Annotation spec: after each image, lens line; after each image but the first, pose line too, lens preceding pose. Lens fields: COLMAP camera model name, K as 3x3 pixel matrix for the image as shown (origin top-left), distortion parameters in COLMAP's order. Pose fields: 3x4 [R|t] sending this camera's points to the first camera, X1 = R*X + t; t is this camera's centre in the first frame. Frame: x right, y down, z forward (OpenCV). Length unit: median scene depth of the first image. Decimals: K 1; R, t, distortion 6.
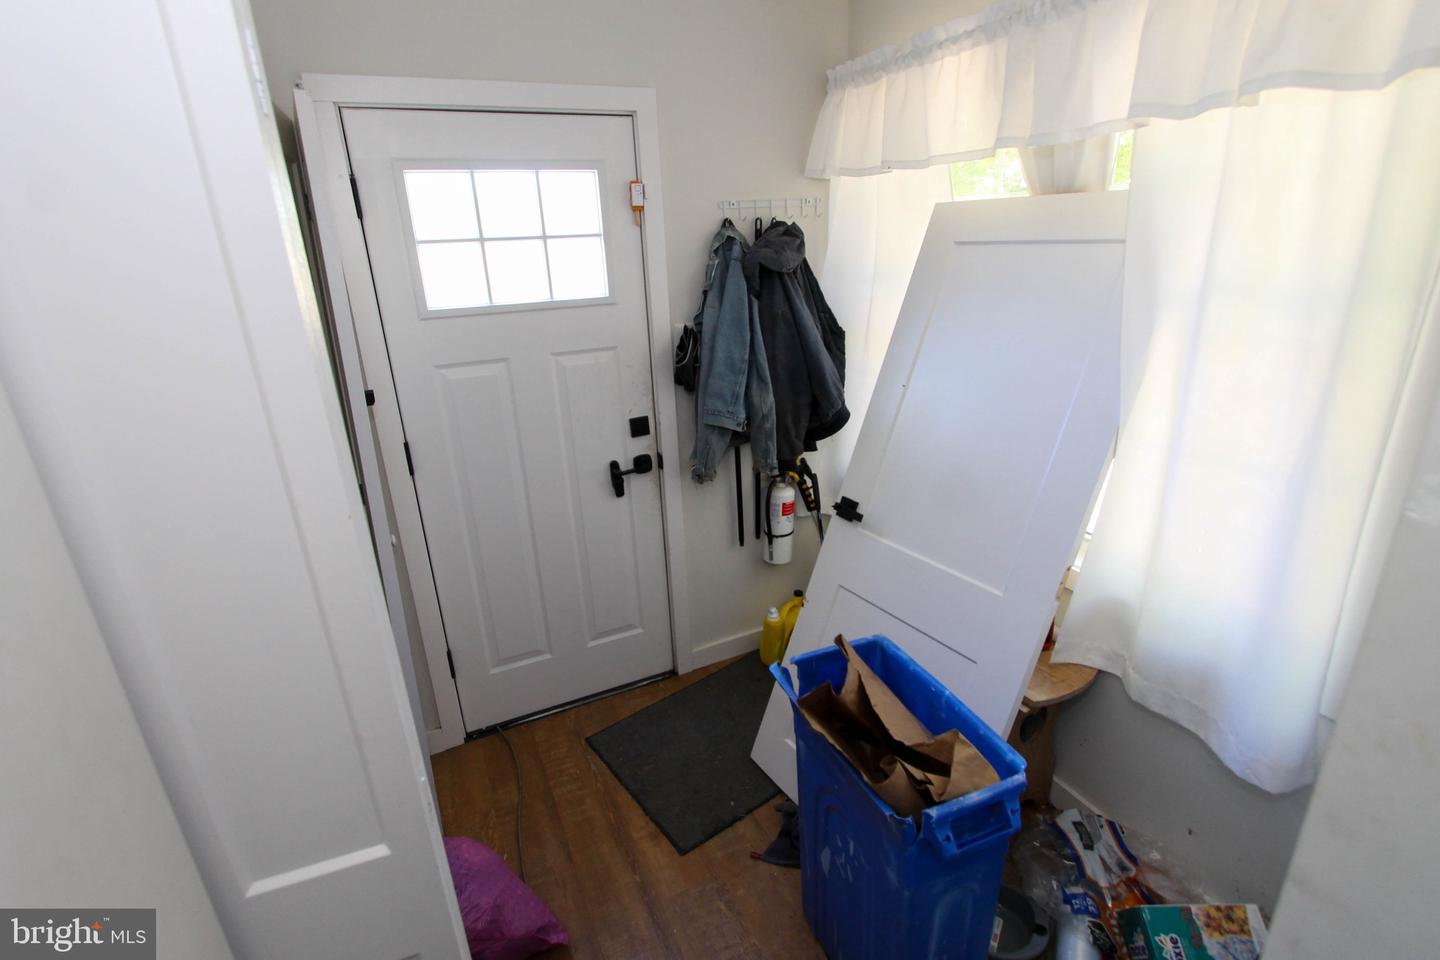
lens RADIAL K [[677.3, 0, 723.3], [0, 677.3, 478.0], [0, 0, 1]] dist [-0.015810, 0.002330]
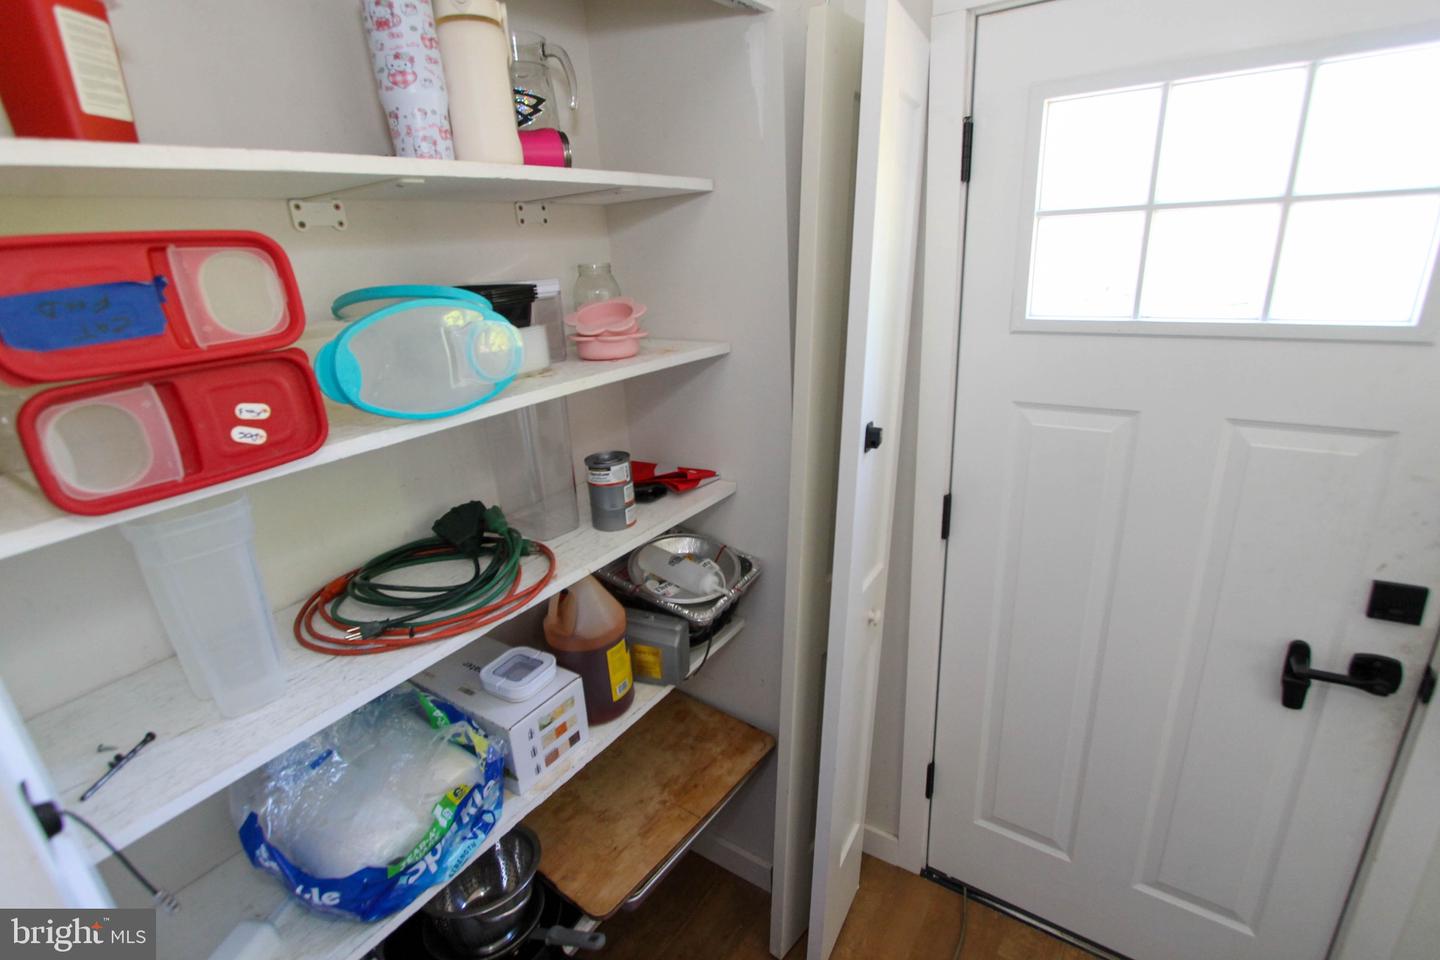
lens RADIAL K [[677.3, 0, 721.8], [0, 677.3, 478.1], [0, 0, 1]] dist [-0.015810, 0.002330]
pose [[0.492514, 0.297717, -0.817799, -0.001069], [-0.256598, 0.947573, 0.190426, -0.126772], [0.831617, 0.116058, 0.543086, 0.347976]]
